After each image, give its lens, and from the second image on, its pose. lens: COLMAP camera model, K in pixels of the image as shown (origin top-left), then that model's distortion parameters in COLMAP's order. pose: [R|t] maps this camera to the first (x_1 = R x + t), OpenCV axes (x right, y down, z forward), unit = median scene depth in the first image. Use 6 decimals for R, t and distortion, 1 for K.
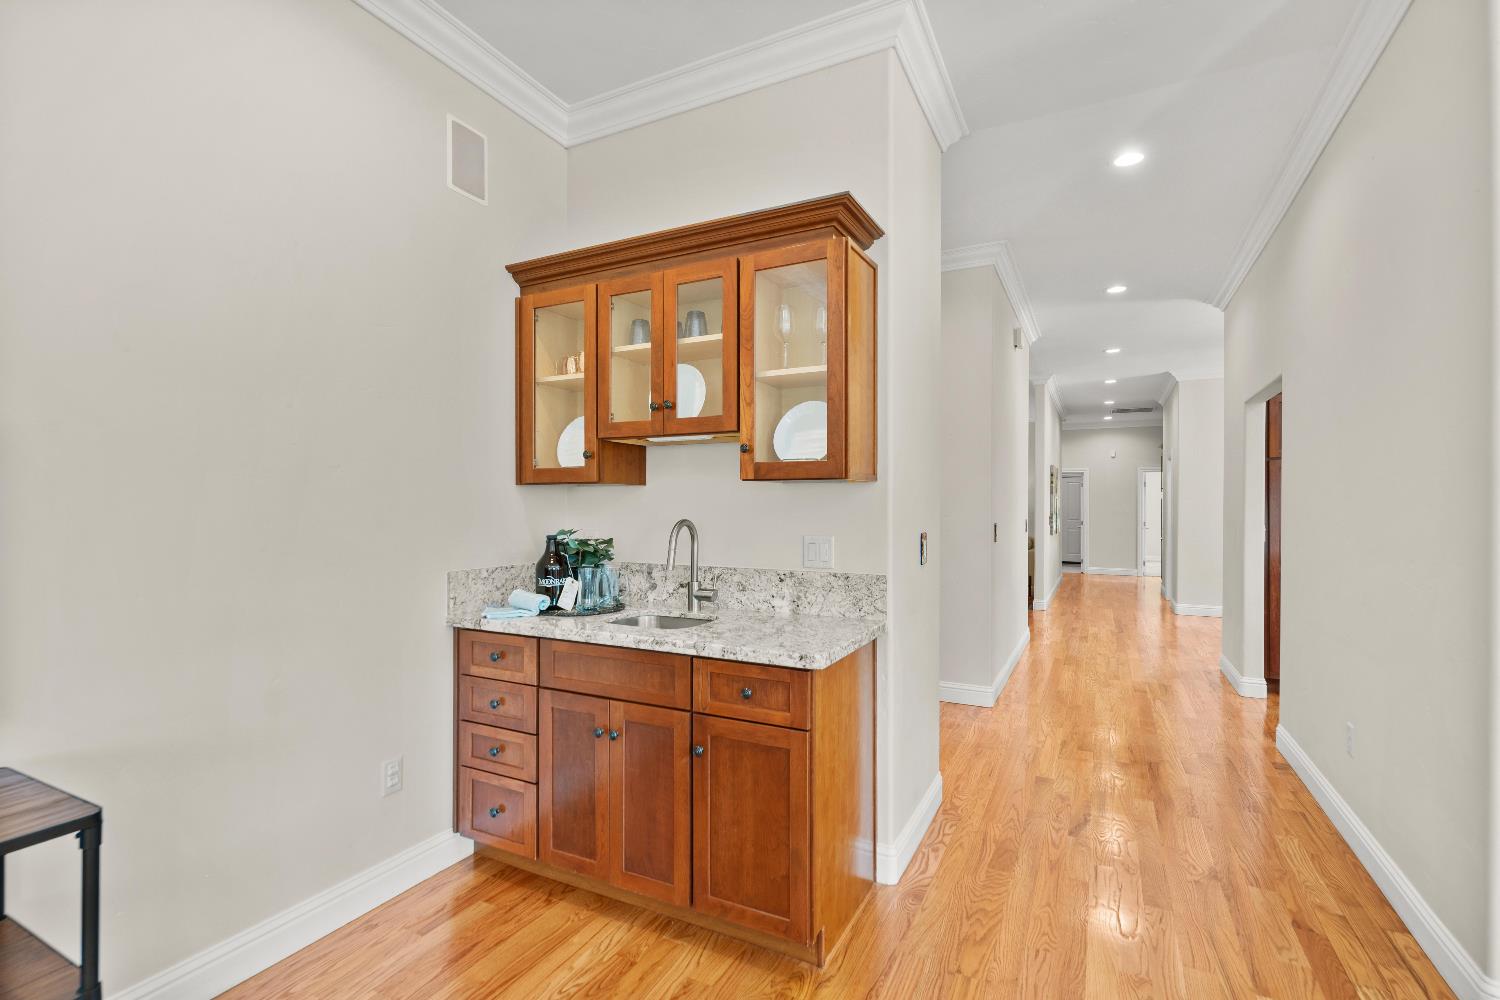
lens RADIAL K [[692.7, 0, 750.0], [0, 692.7, 500.0], [0, 0, 1]] dist [0.000139, -0.000281]
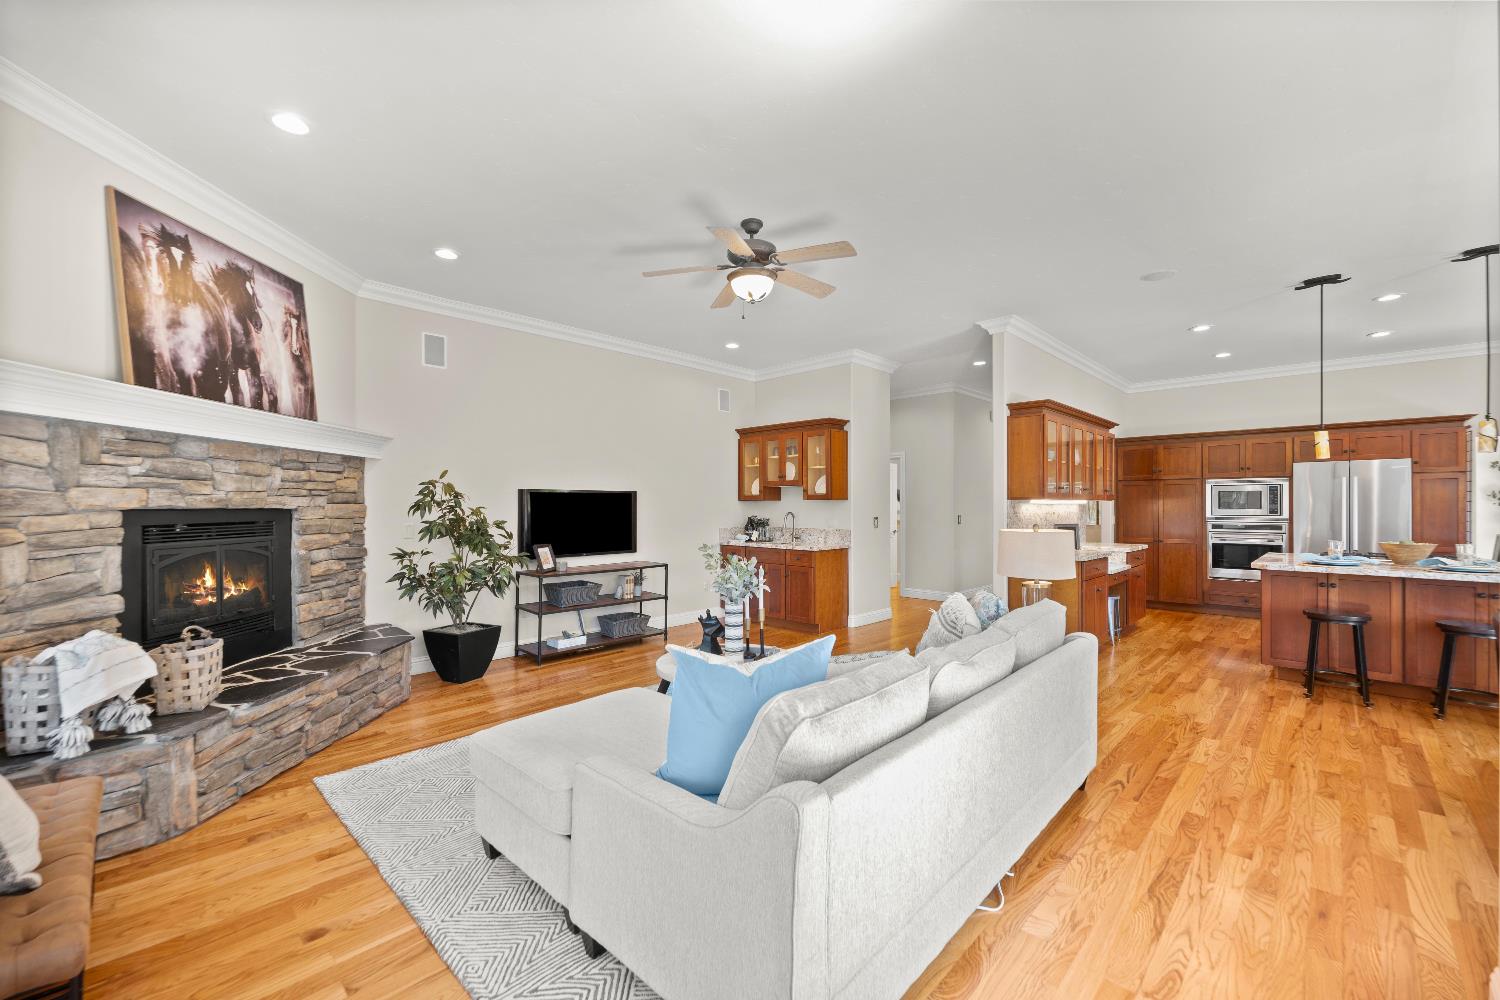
lens RADIAL K [[612.7, 0, 747.3], [0, 612.7, 507.3], [0, 0, 1]] dist [0.012971, -0.000655]
pose [[0.952835, 0.000078, -0.303490, 0.565902], [0.002013, 0.999976, 0.006577, -0.011351], [0.303483, -0.006878, 0.952812, -1.703002]]
